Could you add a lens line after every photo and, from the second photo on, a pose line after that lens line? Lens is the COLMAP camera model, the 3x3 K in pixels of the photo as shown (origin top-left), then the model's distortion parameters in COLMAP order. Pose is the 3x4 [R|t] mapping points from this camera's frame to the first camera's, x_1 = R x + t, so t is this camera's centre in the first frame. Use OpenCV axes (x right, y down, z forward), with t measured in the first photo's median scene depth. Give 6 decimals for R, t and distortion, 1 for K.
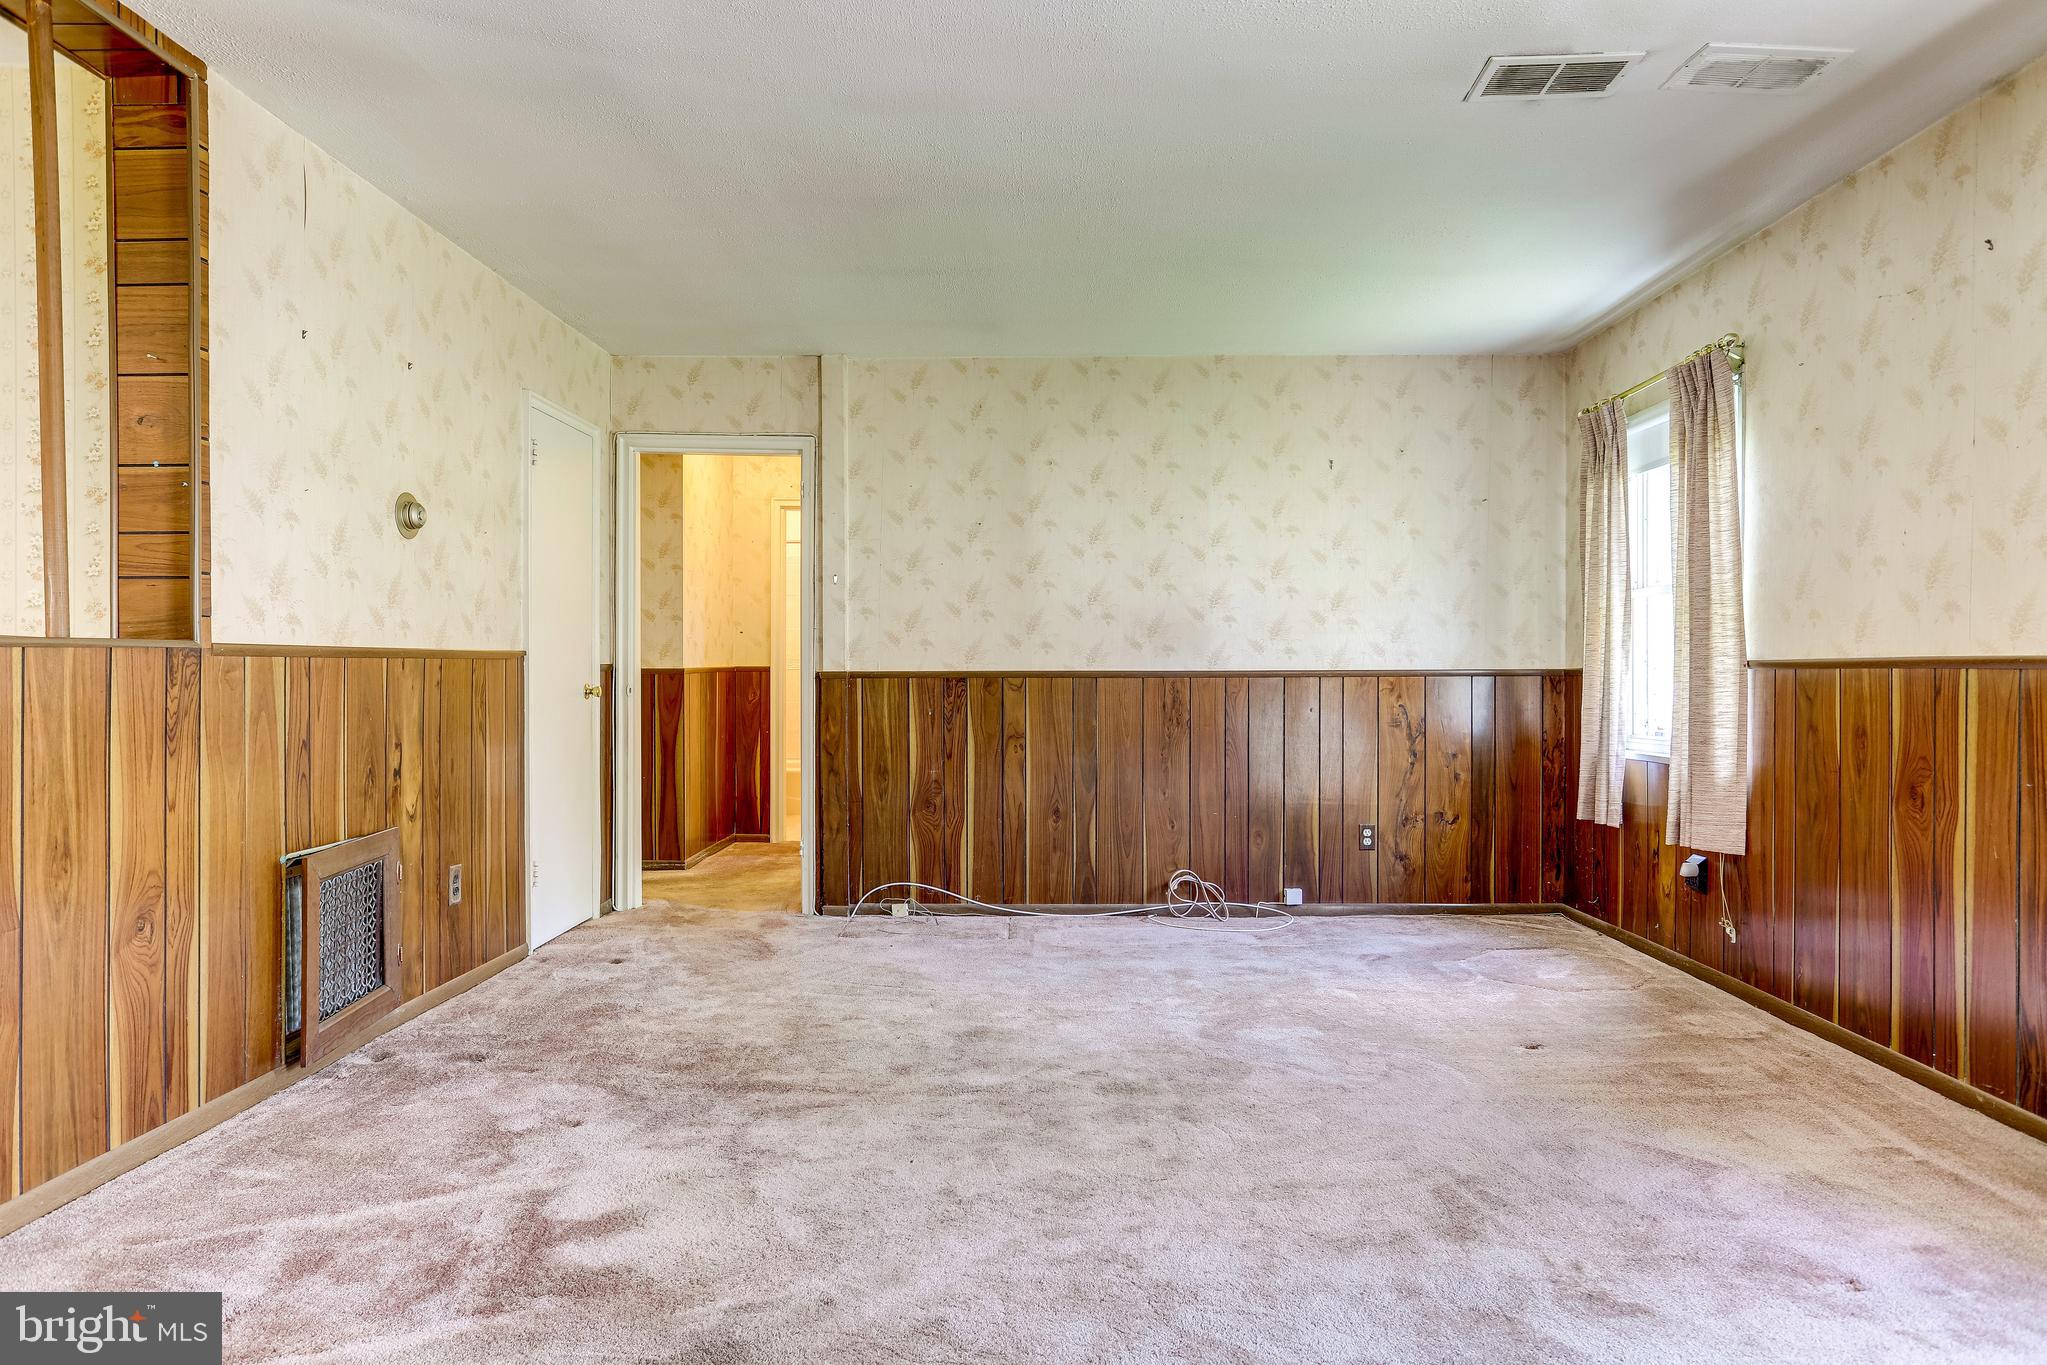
lens RADIAL K [[1206.4, 0, 1023.5], [0, 1206.4, 682.5], [0, 0, 1]] dist [-0.052063, 0.051608]
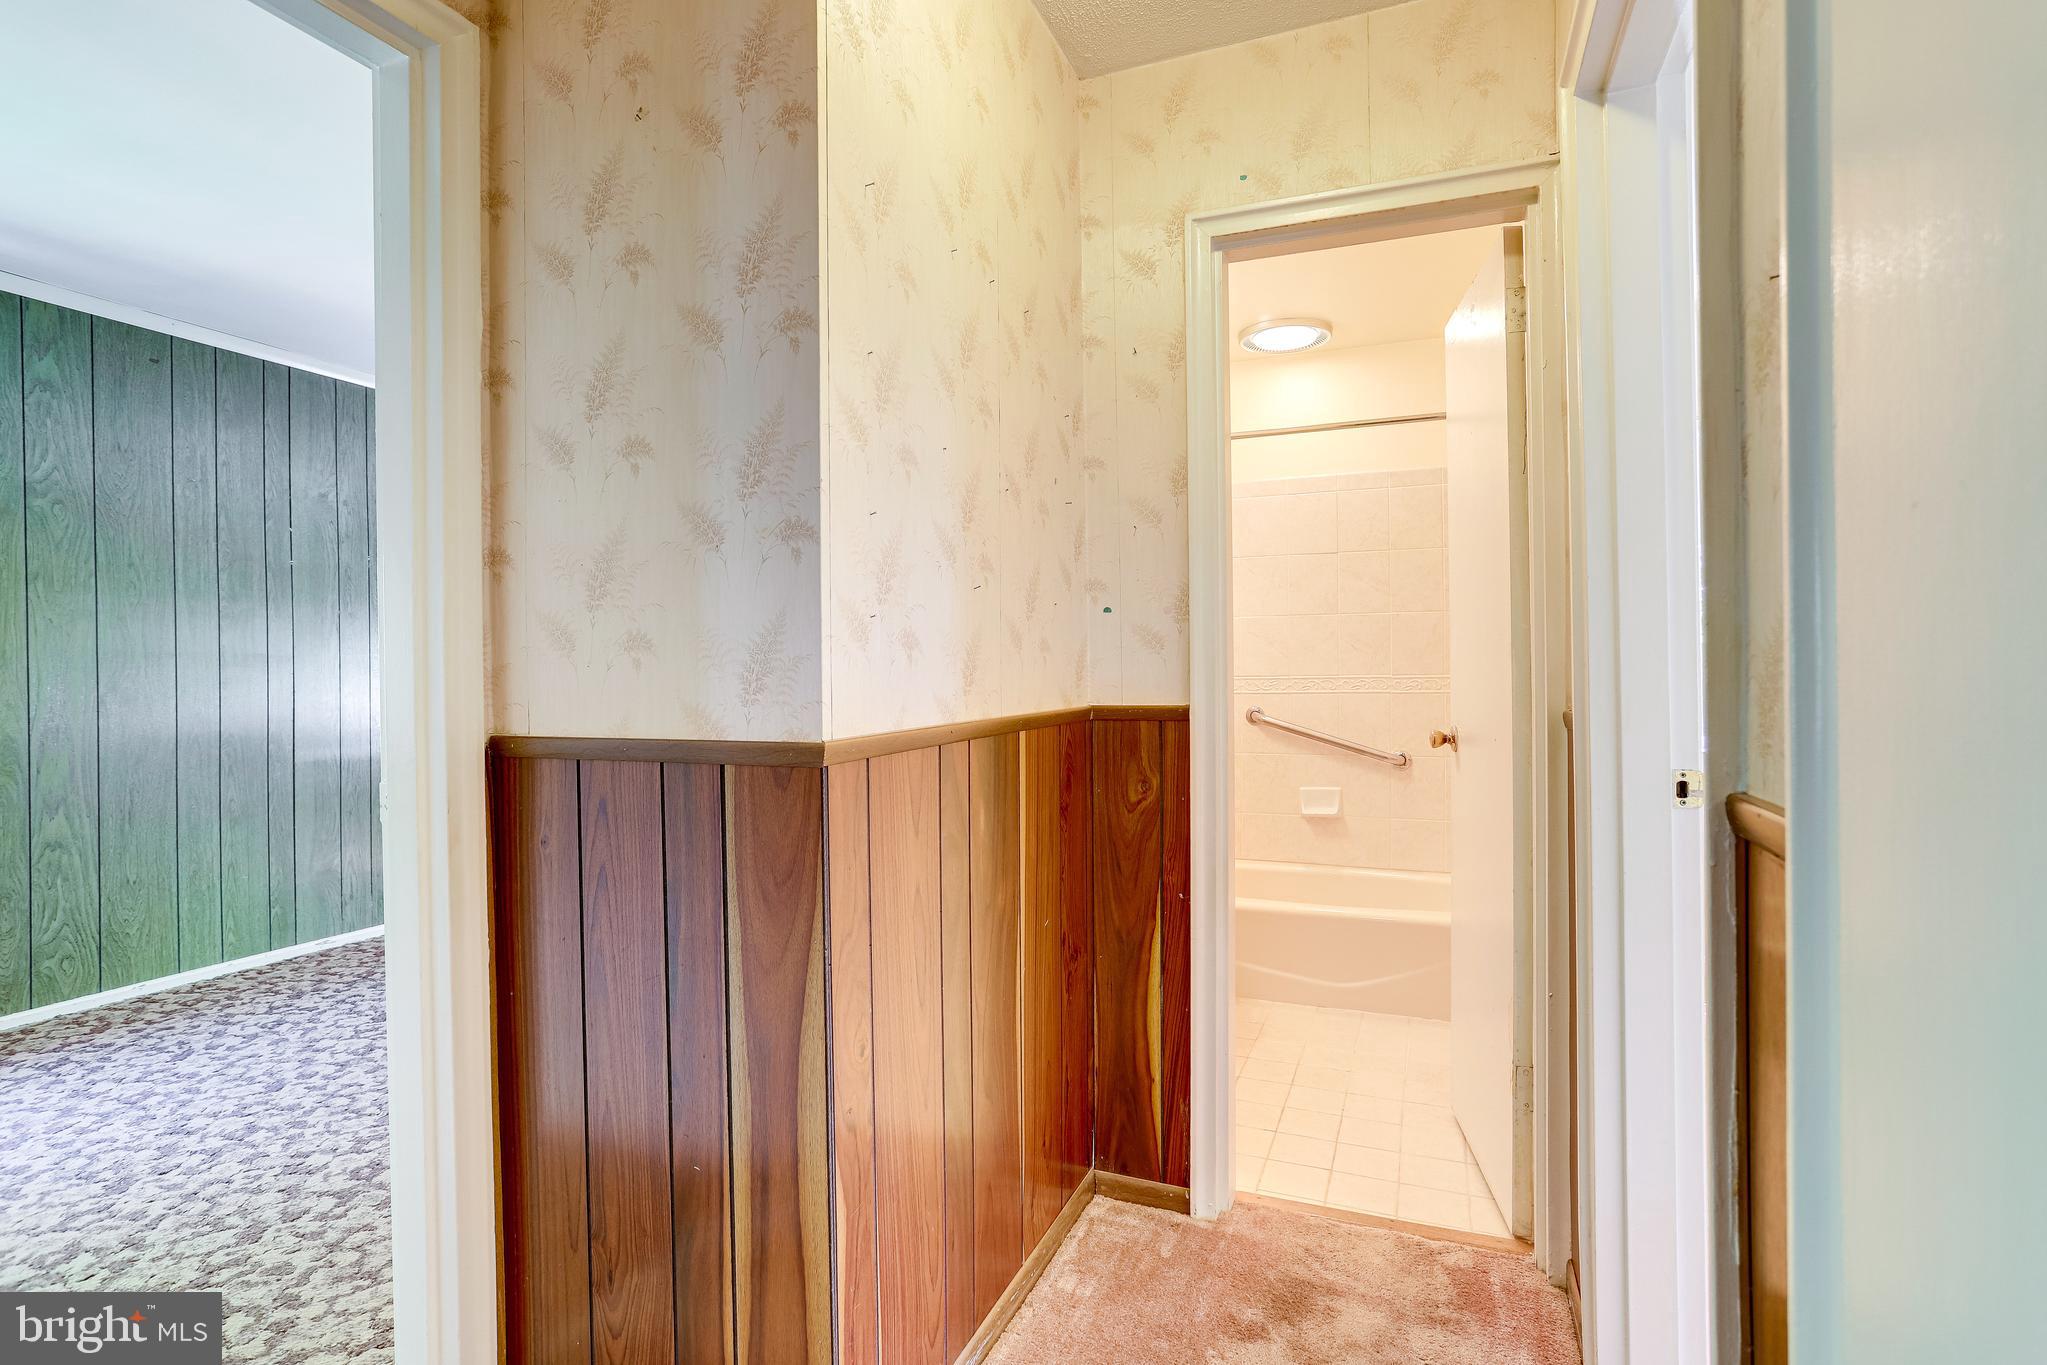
lens RADIAL K [[988.5, 0, 1021.8], [0, 988.5, 677.9], [0, 0, 1]] dist [-0.030149, 0.017290]
pose [[0.931022, -0.009450, -0.364841, -0.246325], [0.009116, 0.999955, -0.002638, -0.034292], [0.364849, -0.000869, 0.931066, 1.168236]]
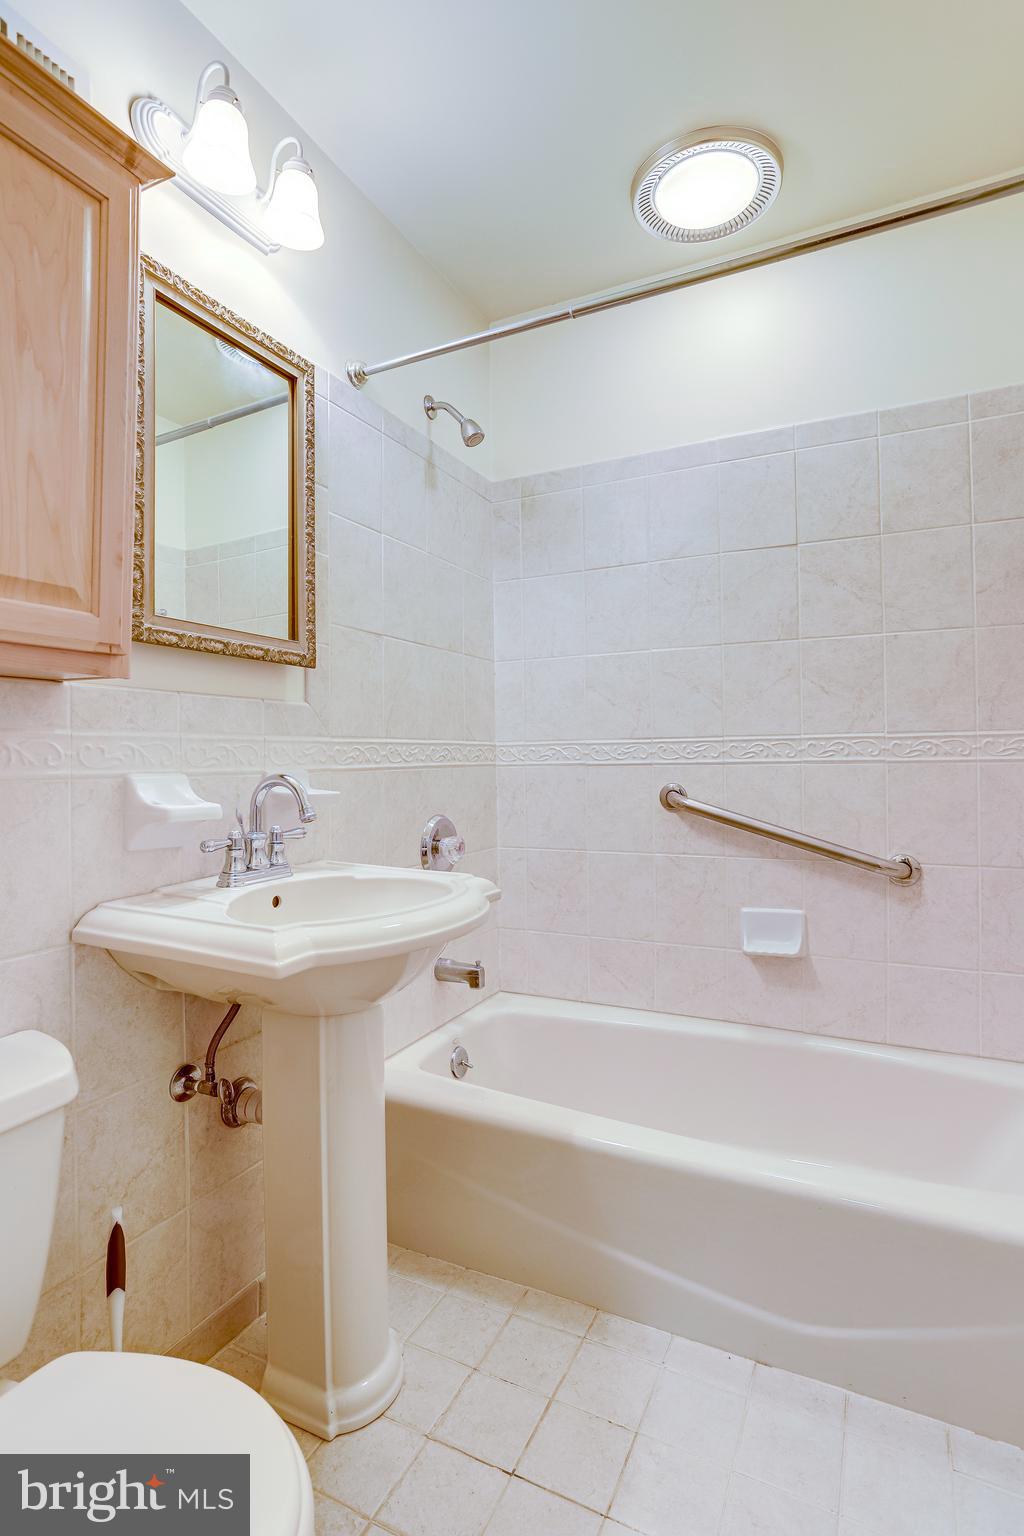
lens RADIAL K [[756.1, 0, 504.6], [0, 756.1, 756.8], [0, 0, 1]] dist [-0.048848, 0.029657]
pose [[0.898089, -0.016213, -0.439514, -0.267176], [0.011571, 0.999845, -0.013238, -0.020346], [0.439661, 0.006803, 0.898138, 1.624465]]
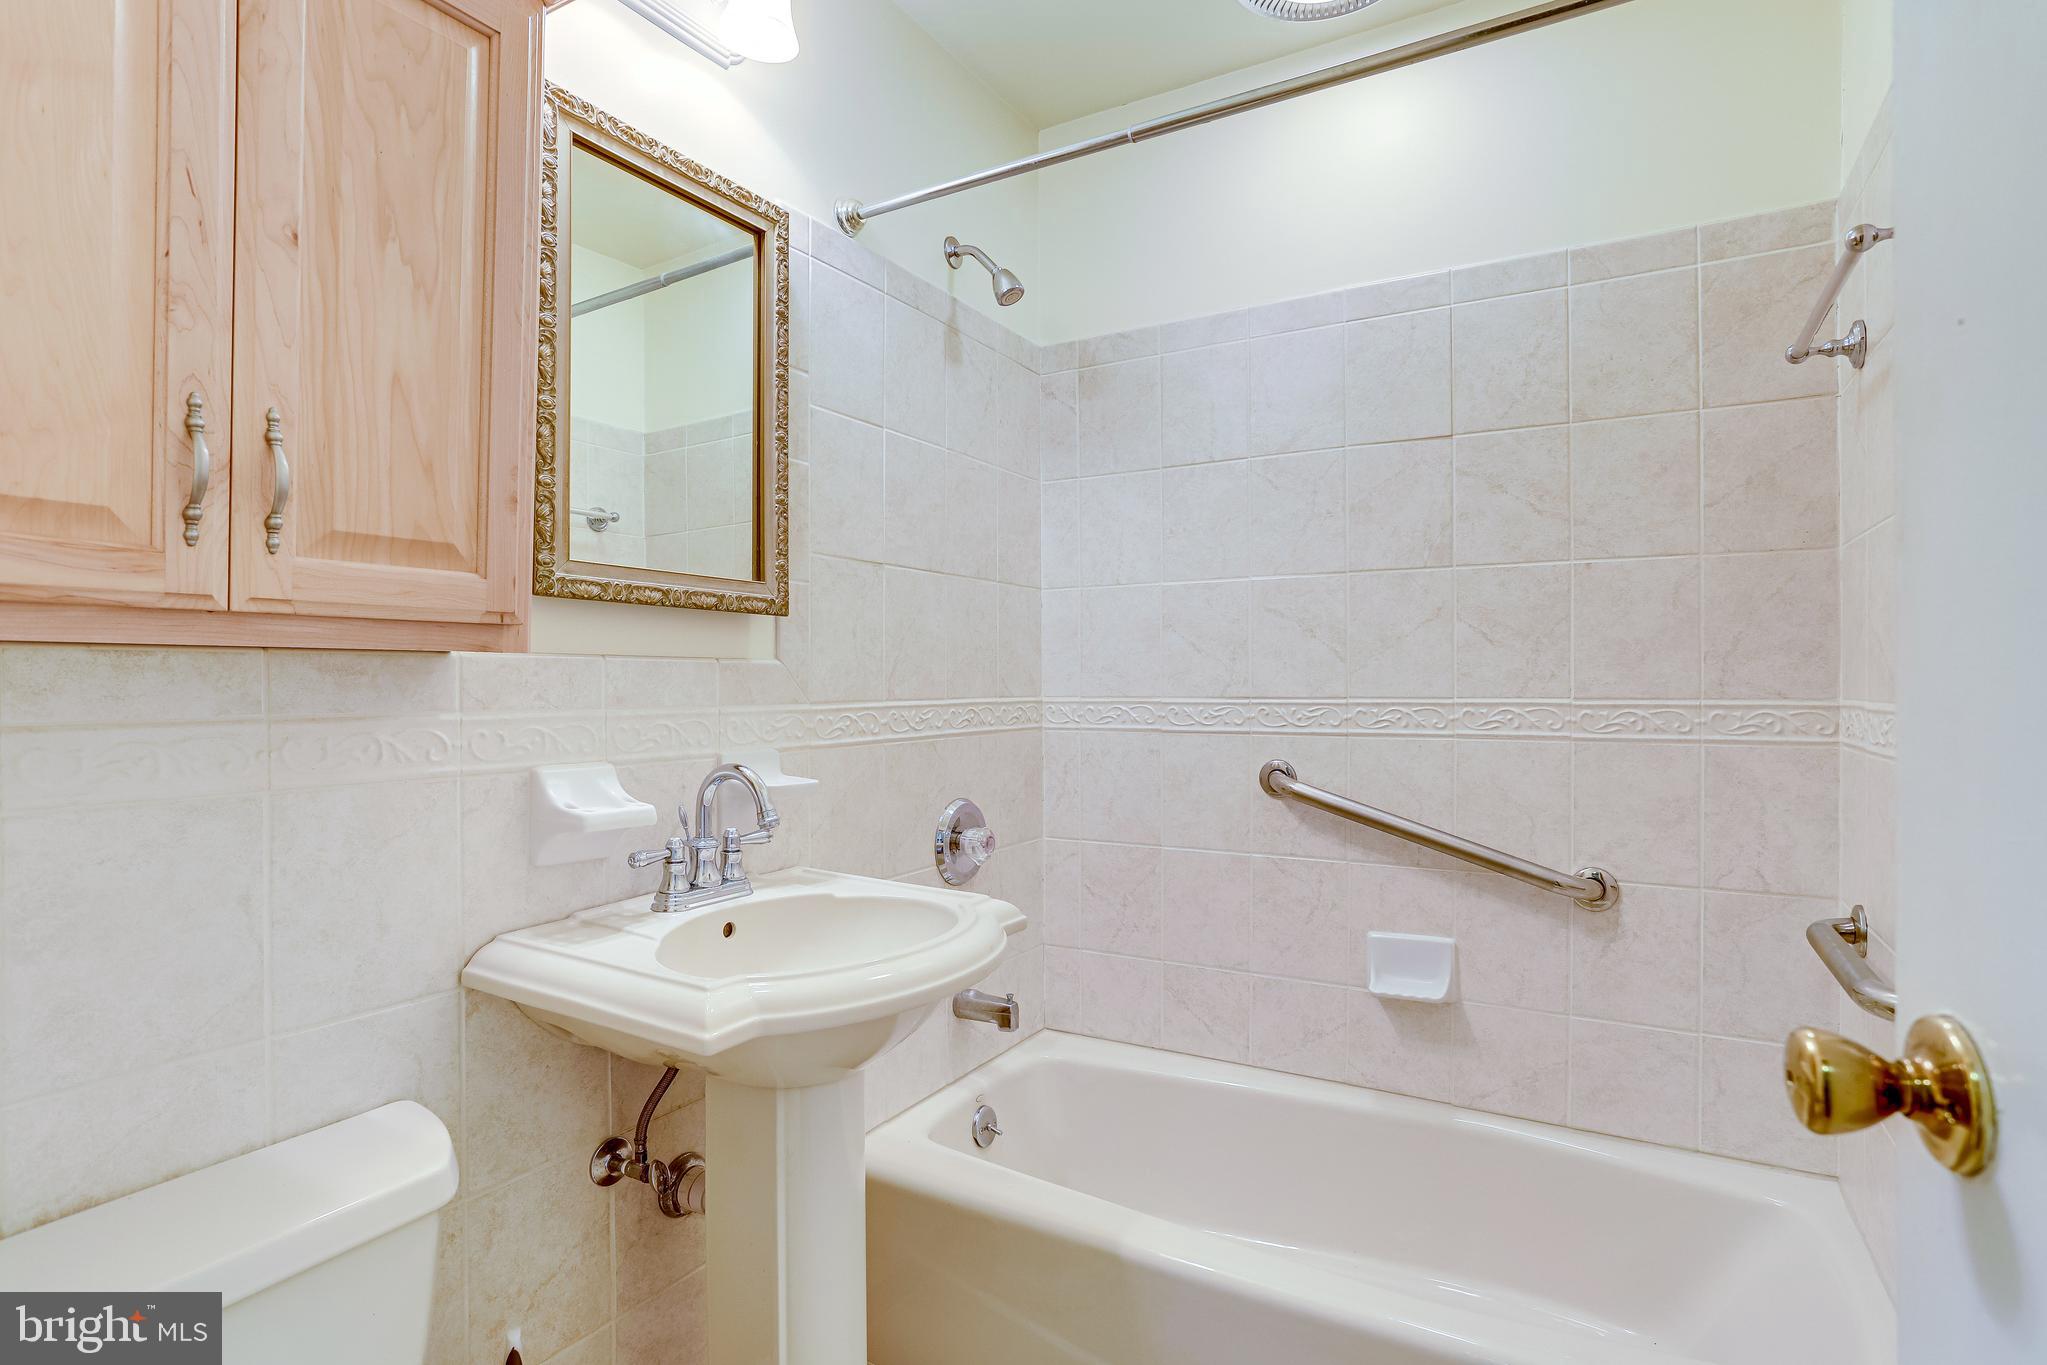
lens RADIAL K [[1012.7, 0, 1017.9], [0, 1012.7, 694.2], [0, 0, 1]] dist [-0.049732, 0.028785]
pose [[0.866881, -0.002373, -0.498510, -0.252587], [0.002224, 0.999997, -0.000894, -0.038168], [0.498511, -0.000334, 0.866883, 1.631647]]
